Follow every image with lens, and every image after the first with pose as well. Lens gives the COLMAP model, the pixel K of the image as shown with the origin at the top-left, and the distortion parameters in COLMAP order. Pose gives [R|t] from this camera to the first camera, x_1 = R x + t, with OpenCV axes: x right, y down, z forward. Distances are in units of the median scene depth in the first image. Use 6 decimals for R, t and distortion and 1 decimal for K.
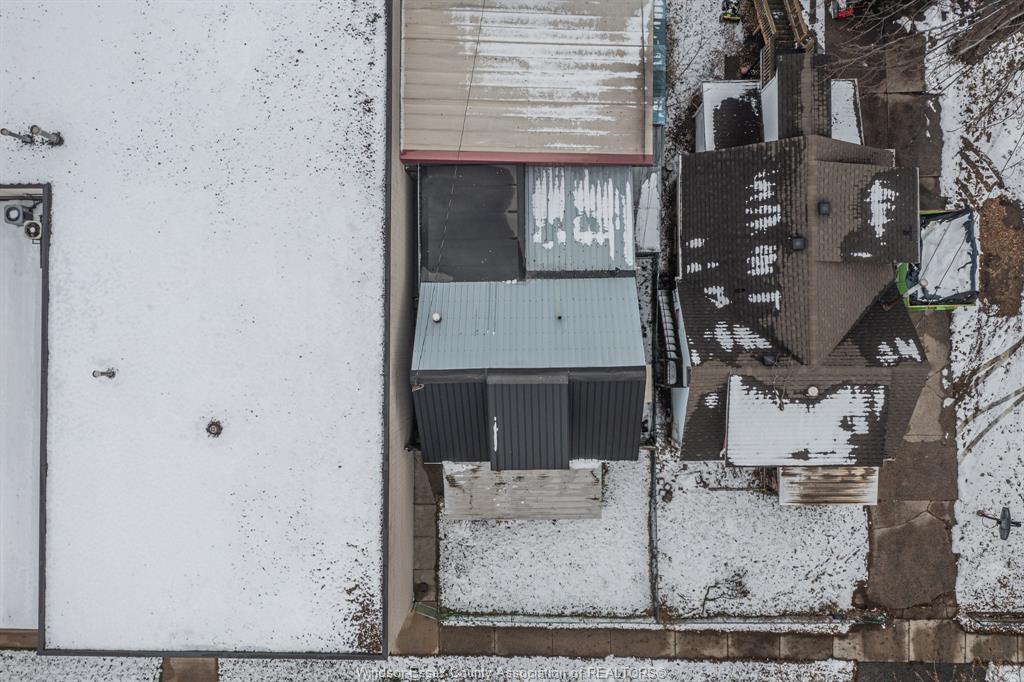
lens RADIAL K [[856.6, 0, 503.9], [0, 856.6, 338.8], [0, 0, 1]] dist [0.004217, -0.000027]
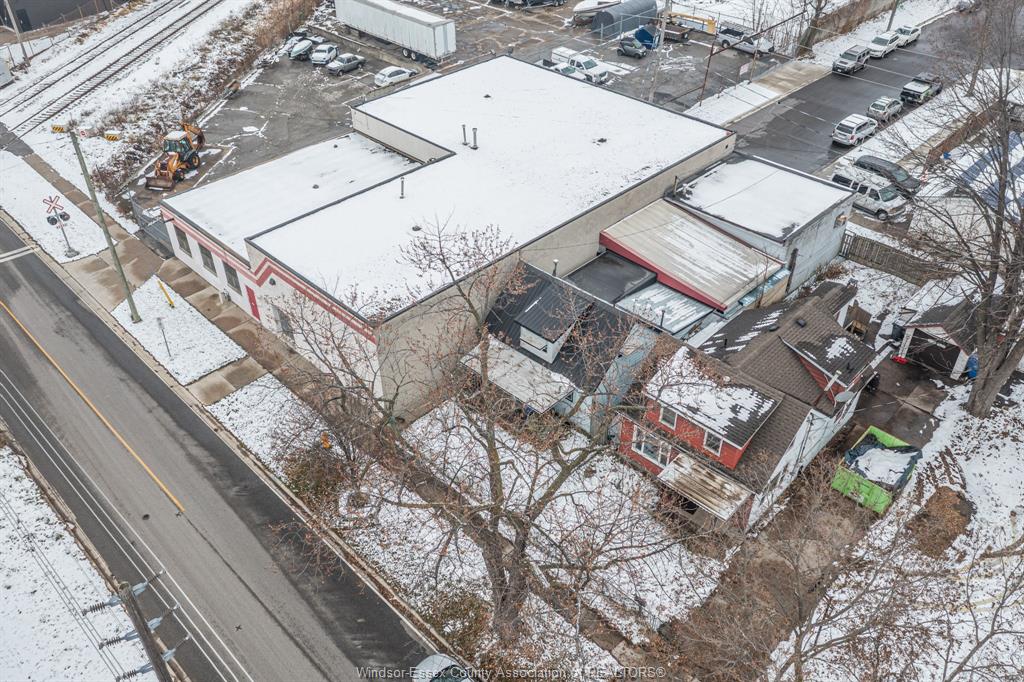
lens RADIAL K [[809.2, 0, 512.0], [0, 809.2, 341.0], [0, 0, 1]] dist [-0.006370, 0.004681]
pose [[0.713072, 0.453090, -0.535012, 0.694466], [-0.701000, 0.448481, -0.554494, 0.878916], [-0.011293, 0.770438, 0.637415, 0.126274]]
